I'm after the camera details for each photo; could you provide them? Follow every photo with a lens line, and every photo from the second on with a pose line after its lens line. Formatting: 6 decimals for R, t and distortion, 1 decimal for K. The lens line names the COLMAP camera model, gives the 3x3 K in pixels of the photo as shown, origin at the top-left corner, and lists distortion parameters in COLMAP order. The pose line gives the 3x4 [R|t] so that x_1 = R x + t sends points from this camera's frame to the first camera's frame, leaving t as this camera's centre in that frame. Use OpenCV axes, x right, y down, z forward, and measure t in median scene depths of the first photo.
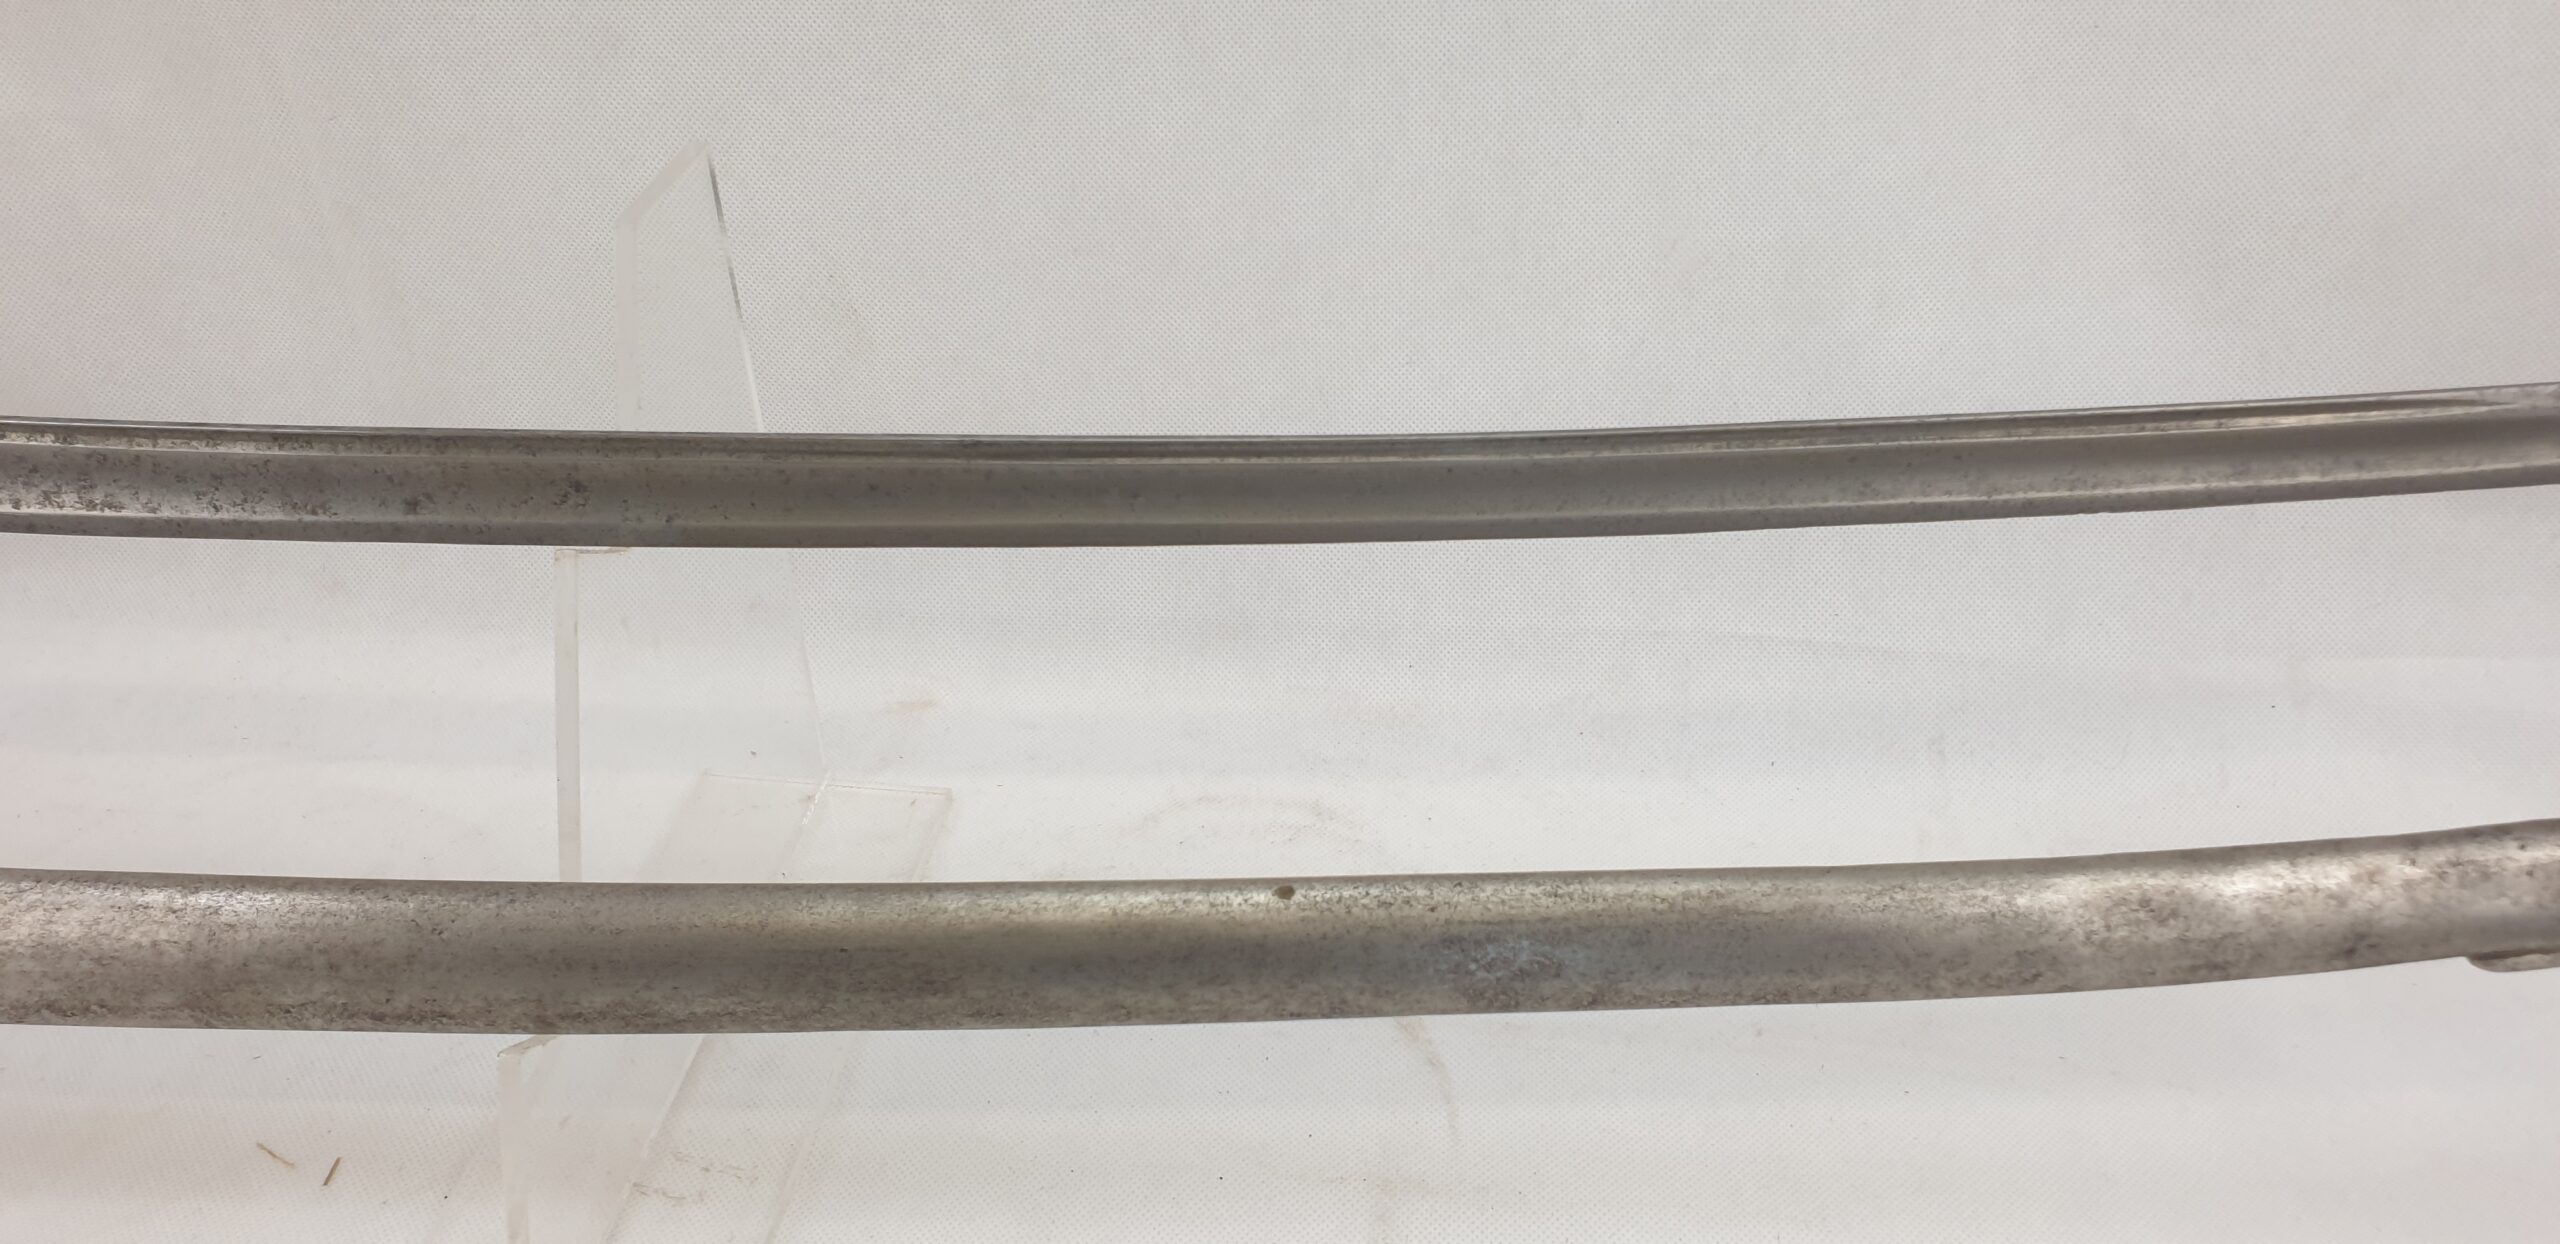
lens RADIAL K [[2086.9, 0, 1308.3], [0, 2086.9, 593.9], [0, 0, 1]] dist [0.043753, -0.064076]
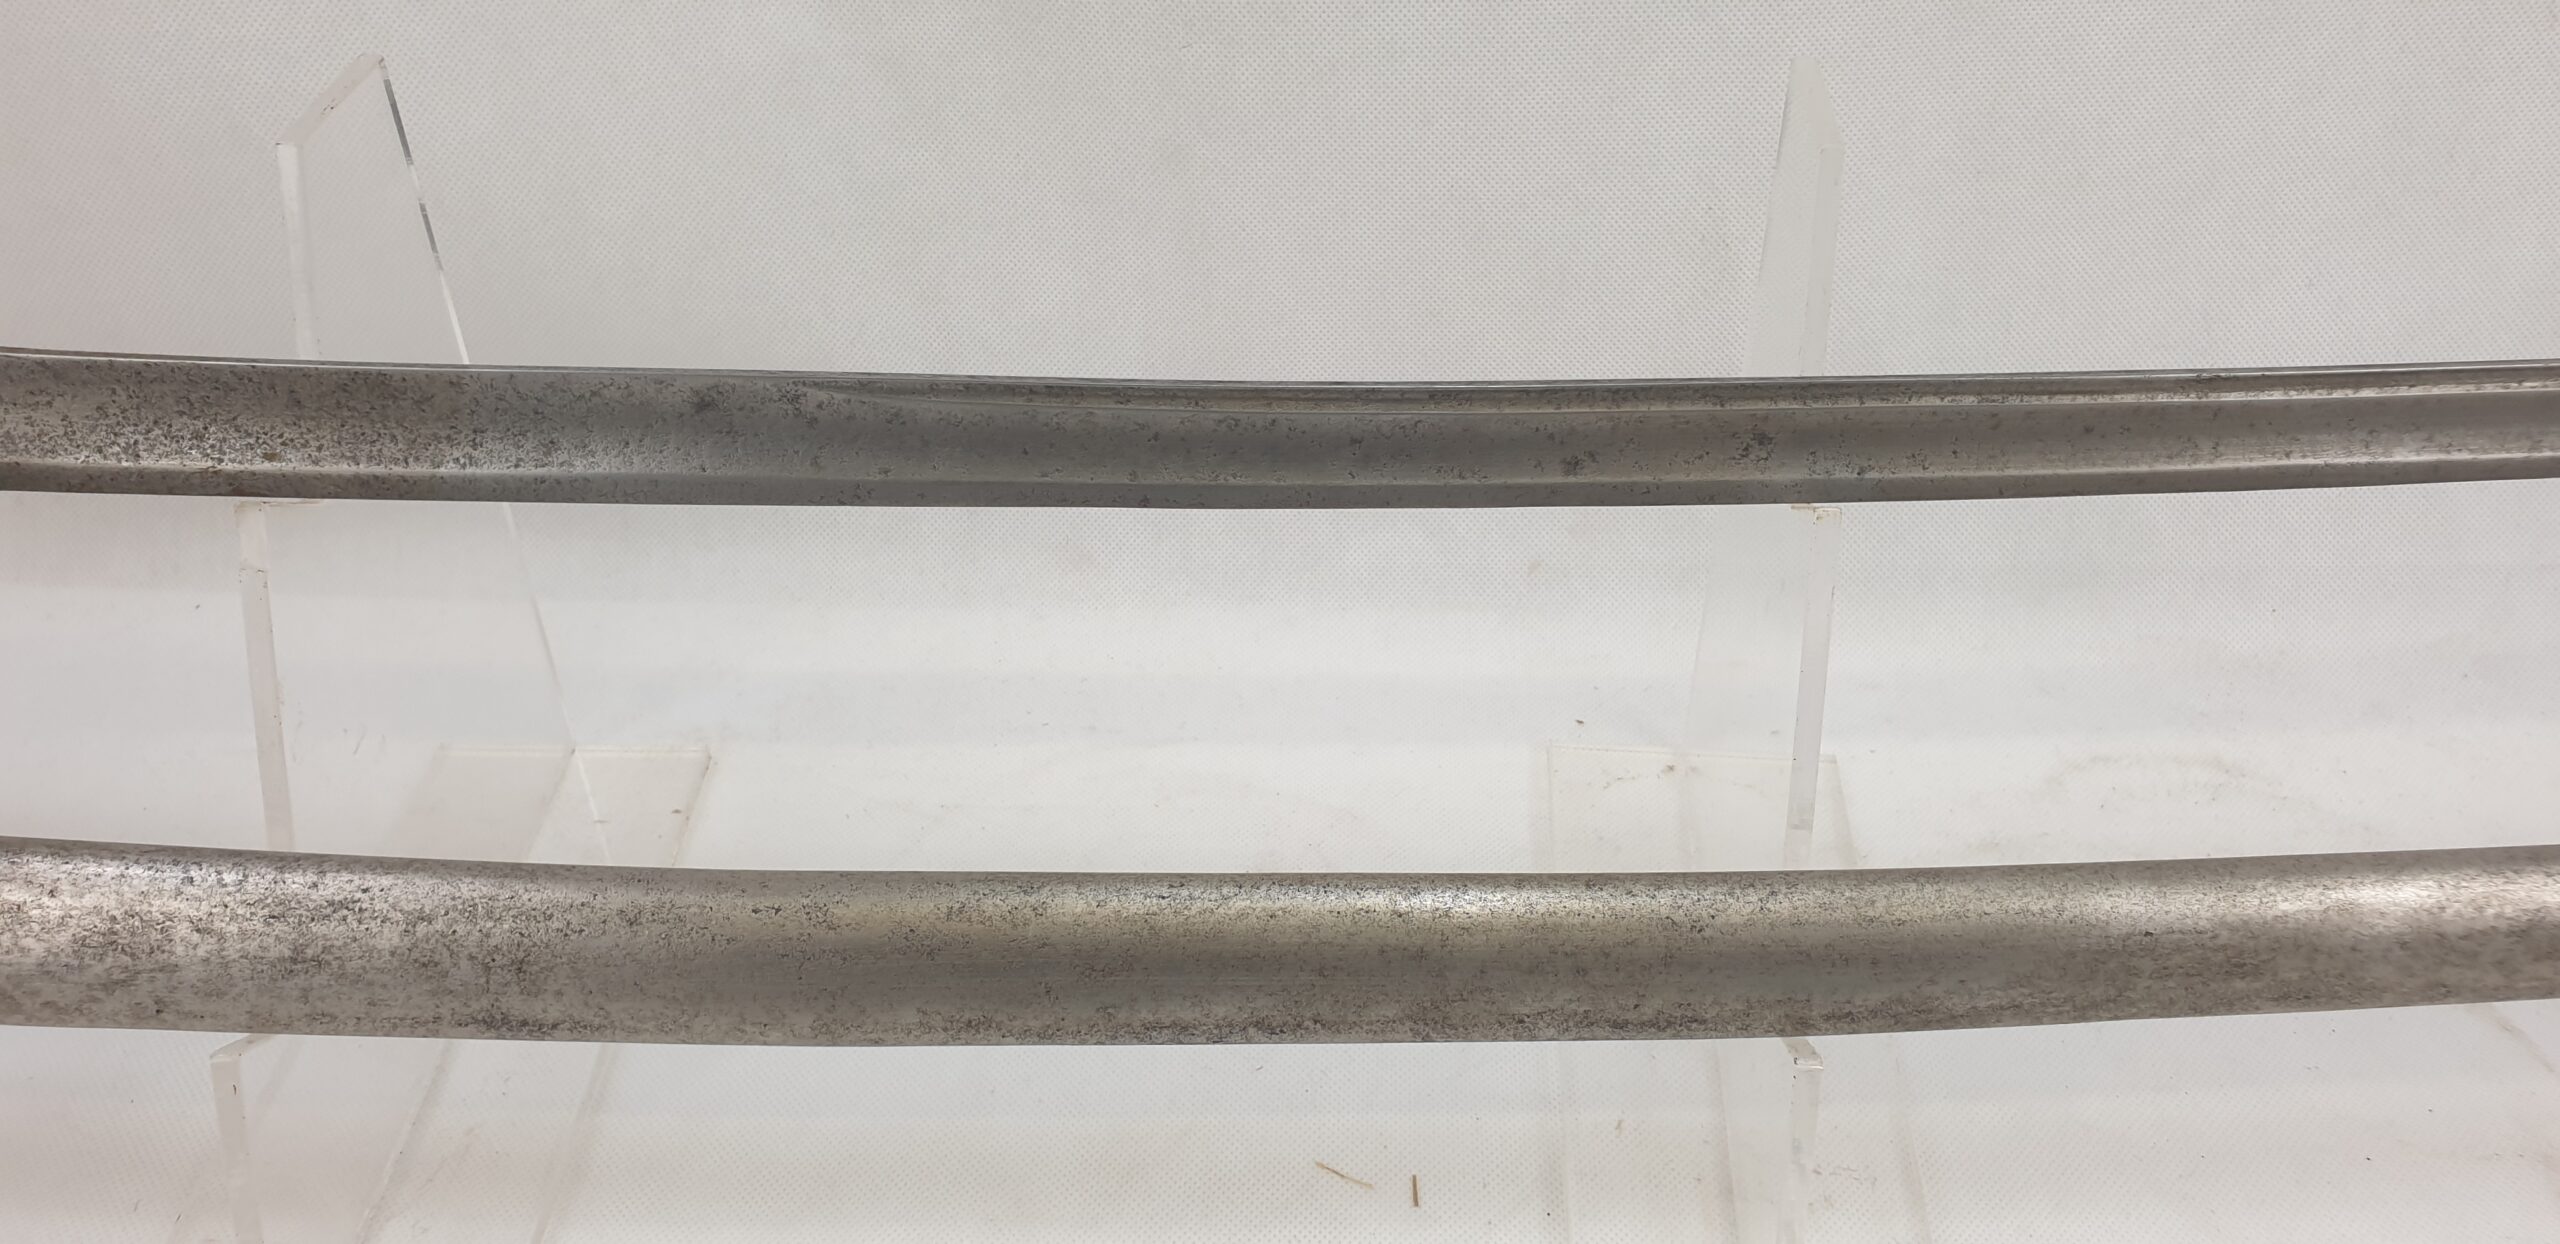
lens RADIAL K [[2086.9, 0, 1266.9], [0, 2086.9, 609.7], [0, 0, 1]] dist [0.043753, -0.064076]
pose [[0.998705, -0.030273, 0.040878, -0.628583], [0.029143, 0.999184, 0.027965, -0.008624], [-0.041691, -0.026737, 0.998773, 0.101136]]
